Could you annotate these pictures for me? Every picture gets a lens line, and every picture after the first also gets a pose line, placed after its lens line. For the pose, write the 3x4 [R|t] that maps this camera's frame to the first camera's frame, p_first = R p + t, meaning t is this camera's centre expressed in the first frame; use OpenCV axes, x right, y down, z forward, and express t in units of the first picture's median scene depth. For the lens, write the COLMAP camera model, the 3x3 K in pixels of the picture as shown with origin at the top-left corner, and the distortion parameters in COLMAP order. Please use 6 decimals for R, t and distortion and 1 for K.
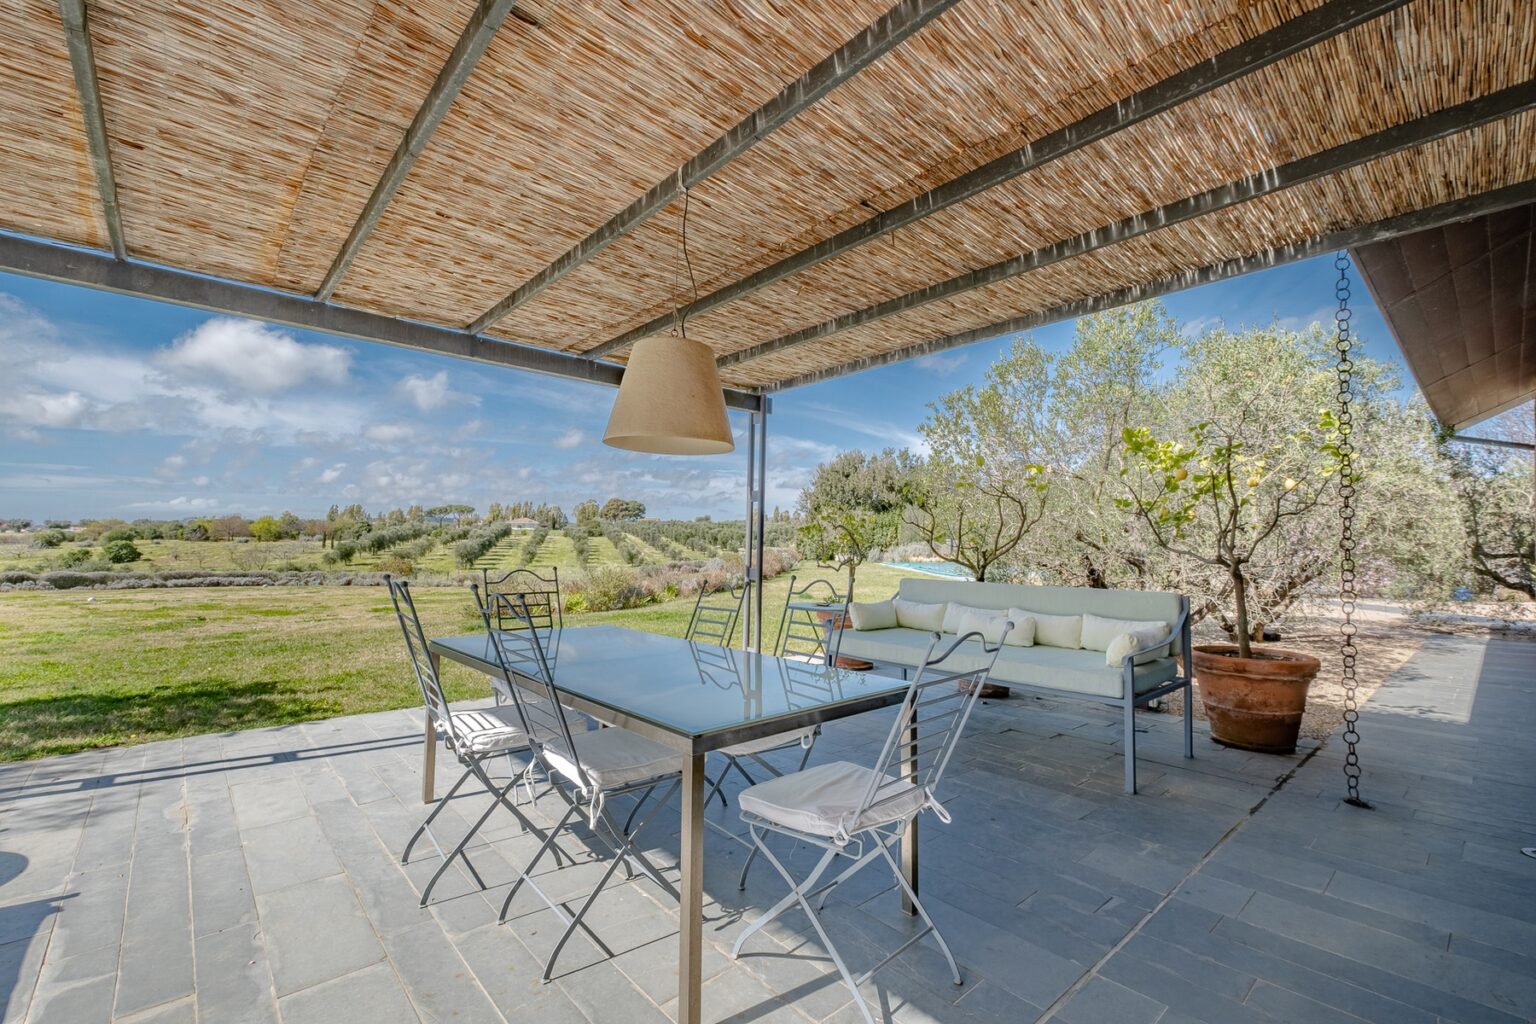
lens RADIAL K [[673.2, 0, 781.1], [0, 673.2, 514.6], [0, 0, 1]] dist [0.007020, -0.003642]
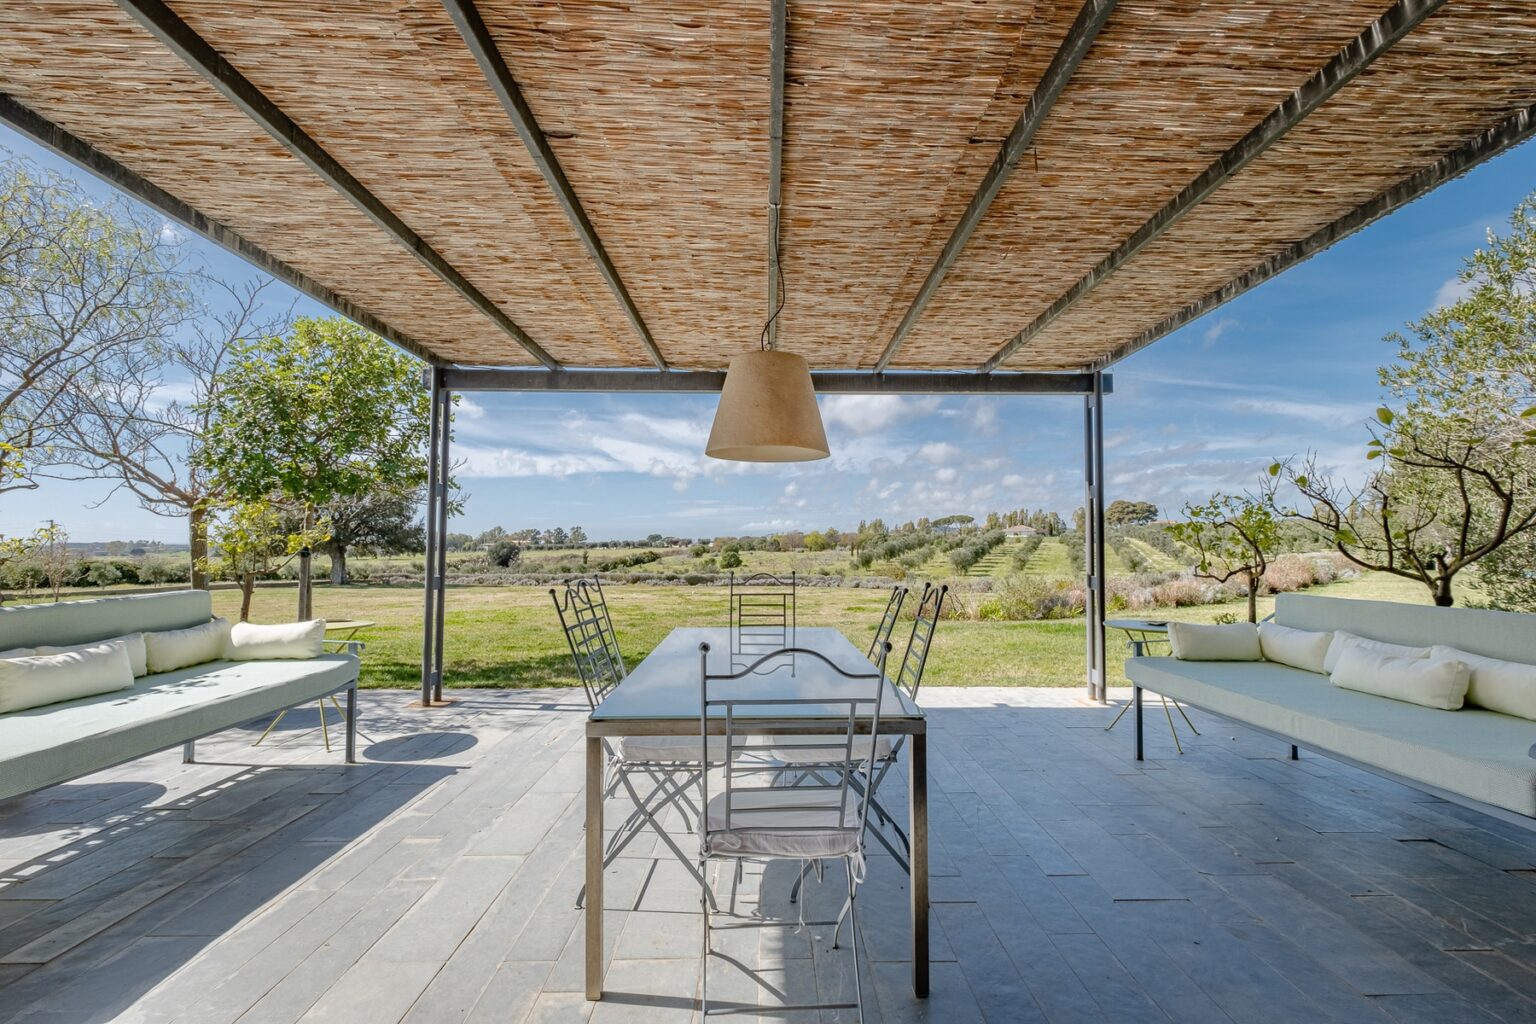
lens RADIAL K [[673.2, 0, 776.9], [0, 673.2, 513.2], [0, 0, 1]] dist [0.007020, -0.003642]
pose [[0.749248, -0.048345, -0.660523, 0.109586], [0.039896, 0.998816, -0.027850, 0.003782], [0.661087, -0.005486, 0.750289, 0.046929]]
